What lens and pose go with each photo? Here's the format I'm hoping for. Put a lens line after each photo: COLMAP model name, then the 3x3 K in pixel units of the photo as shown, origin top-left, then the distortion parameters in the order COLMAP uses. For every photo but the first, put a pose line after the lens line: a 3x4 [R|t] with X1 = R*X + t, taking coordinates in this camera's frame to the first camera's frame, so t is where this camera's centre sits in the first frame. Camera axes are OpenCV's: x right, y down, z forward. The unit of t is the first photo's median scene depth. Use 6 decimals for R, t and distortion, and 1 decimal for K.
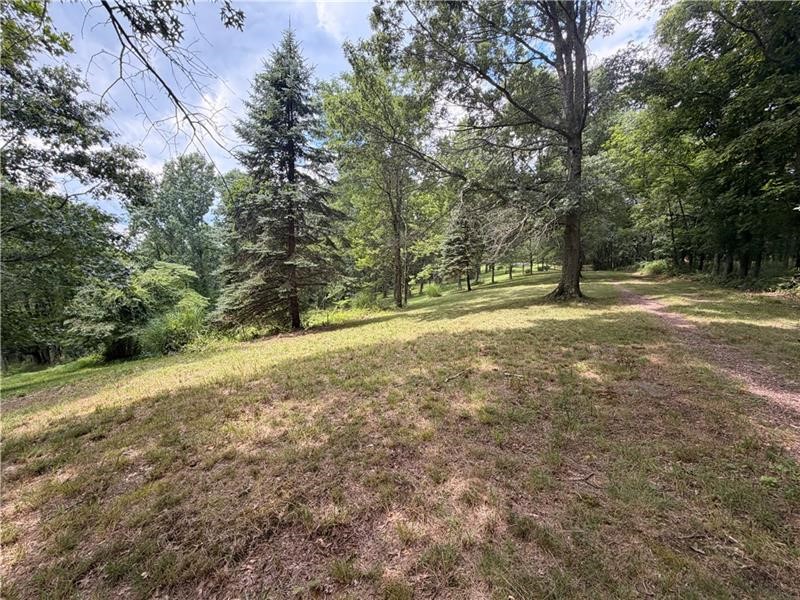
lens RADIAL K [[319.5, 0, 397.6], [0, 319.5, 300.1], [0, 0, 1]] dist [-0.001100, 0.000502]
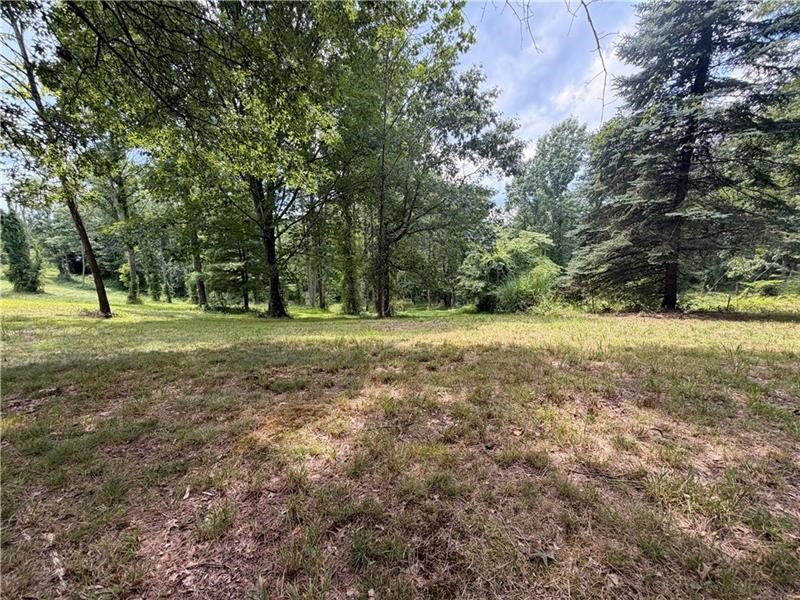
lens RADIAL K [[319.5, 0, 397.6], [0, 319.5, 300.1], [0, 0, 1]] dist [-0.001100, 0.000502]
pose [[0.529449, 0.141519, -0.836455, -0.038616], [-0.069794, 0.989912, 0.123304, 0.022494], [0.845466, -0.006903, 0.533985, 0.089680]]
